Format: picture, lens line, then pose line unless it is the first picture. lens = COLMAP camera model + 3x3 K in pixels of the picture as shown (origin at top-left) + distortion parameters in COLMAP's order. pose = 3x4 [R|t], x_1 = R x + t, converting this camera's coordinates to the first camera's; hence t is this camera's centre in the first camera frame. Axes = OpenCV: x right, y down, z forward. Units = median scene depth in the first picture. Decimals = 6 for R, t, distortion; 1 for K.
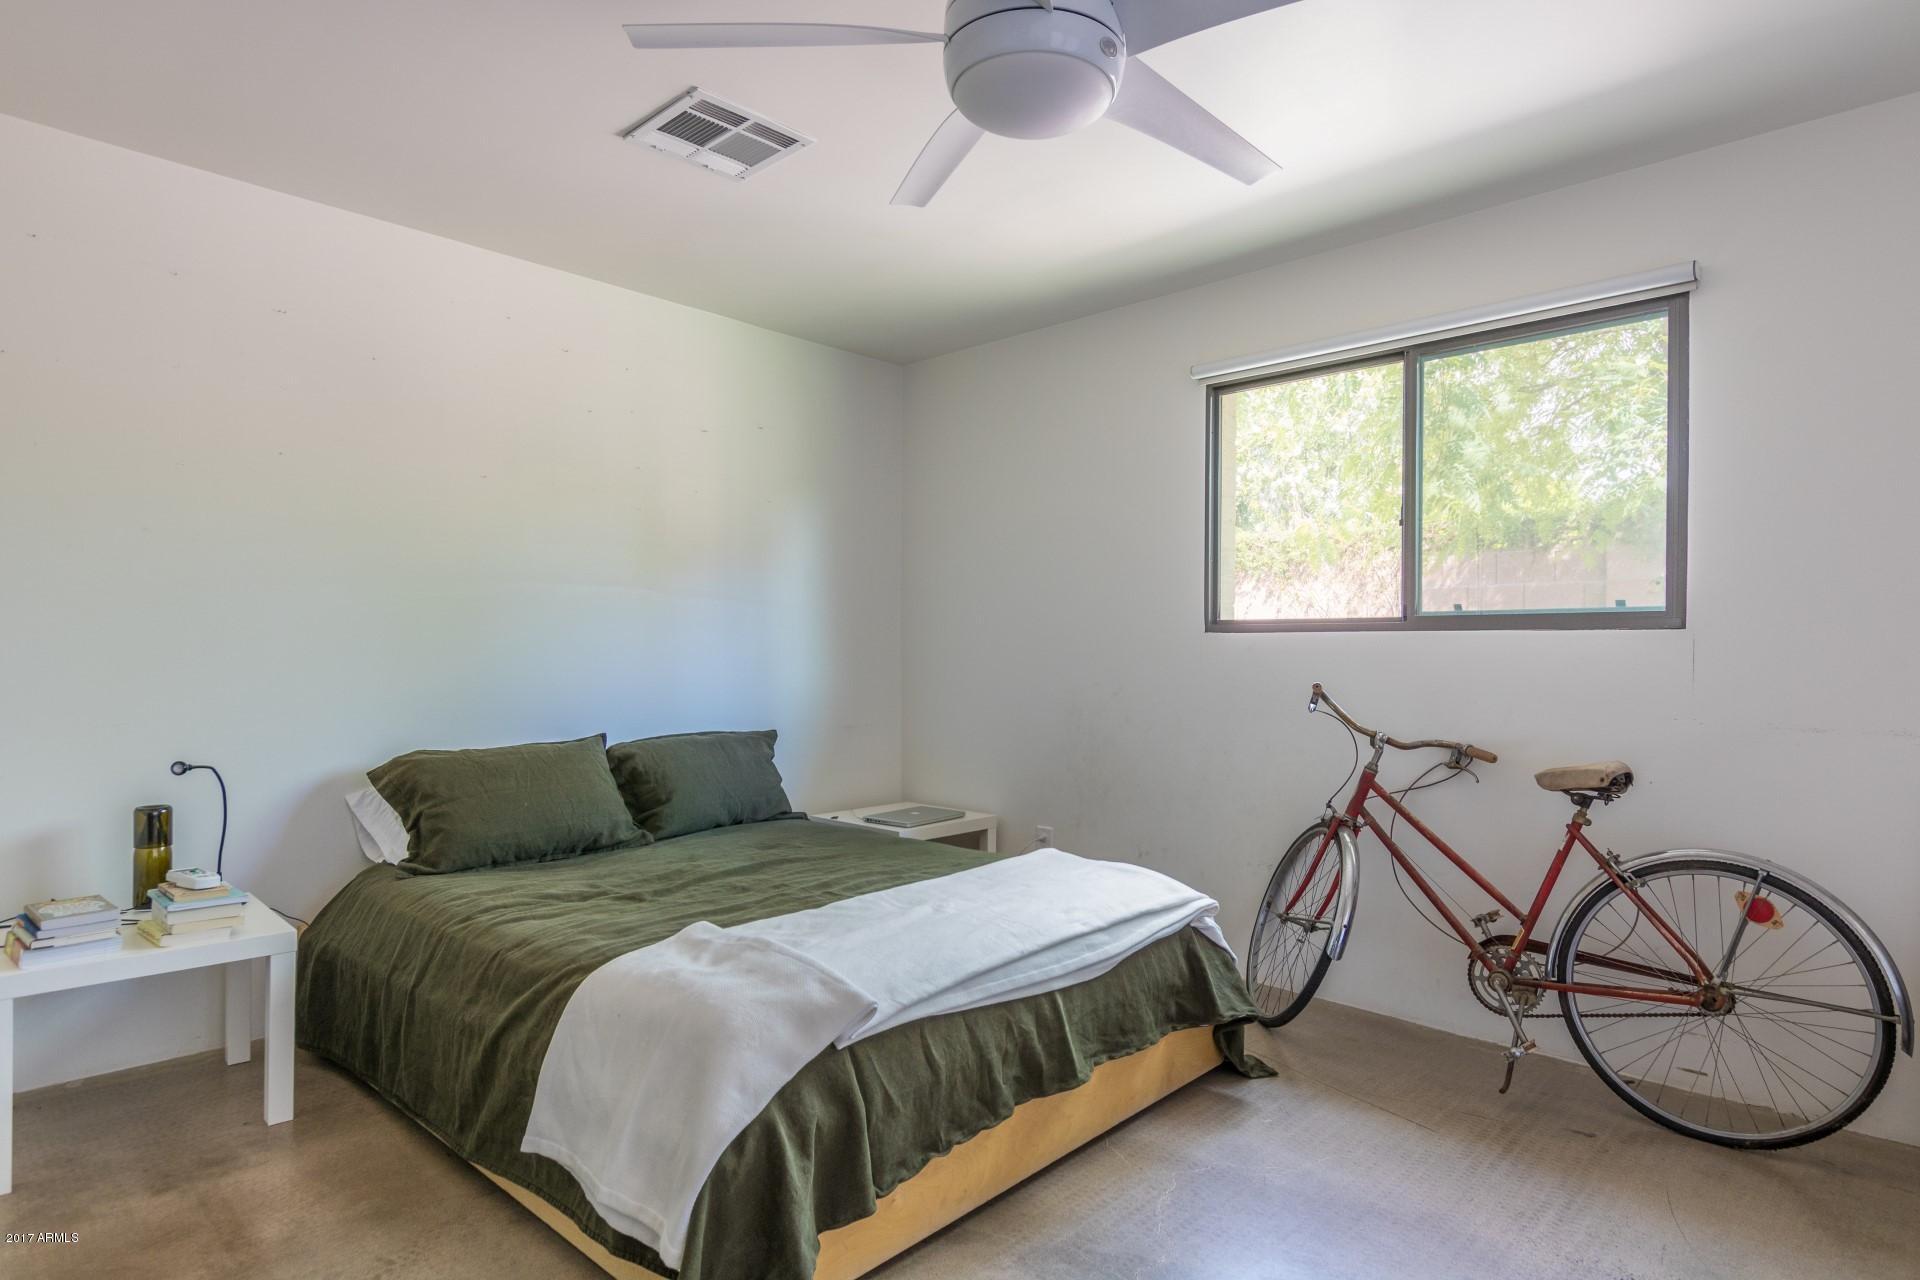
lens RADIAL K [[1045.9, 0, 959.8], [0, 1045.9, 646.0], [0, 0, 1]] dist [-0.001175, -0.000367]
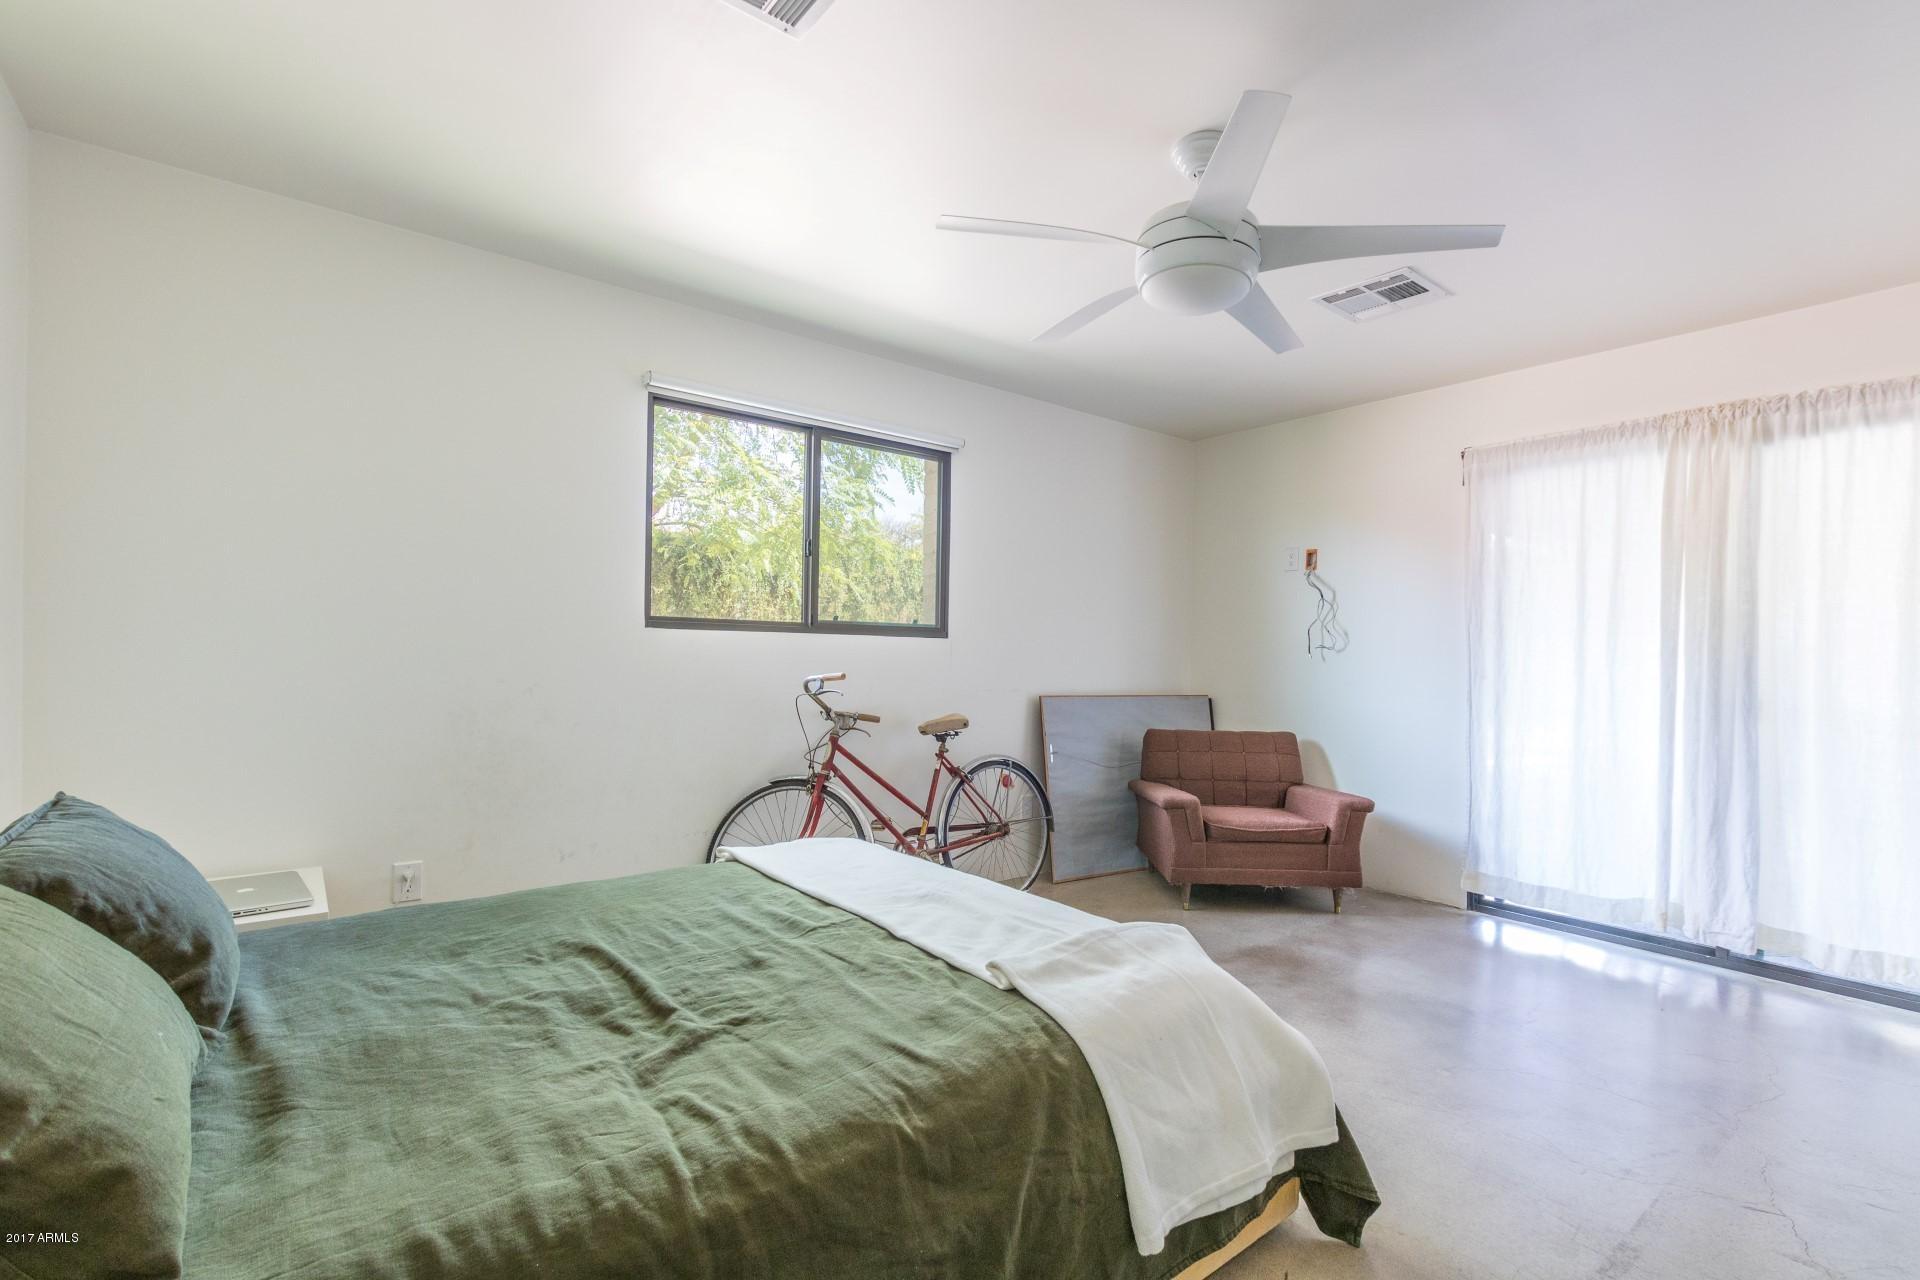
lens RADIAL K [[892.1, 0, 959.2], [0, 892.1, 641.1], [0, 0, 1]] dist [0.003162, 0.000231]
pose [[0.141618, 0.002918, 0.989917, -0.832741], [-0.030397, 0.999537, 0.001402, -0.013569], [-0.989455, -0.030289, 0.141641, 0.758066]]
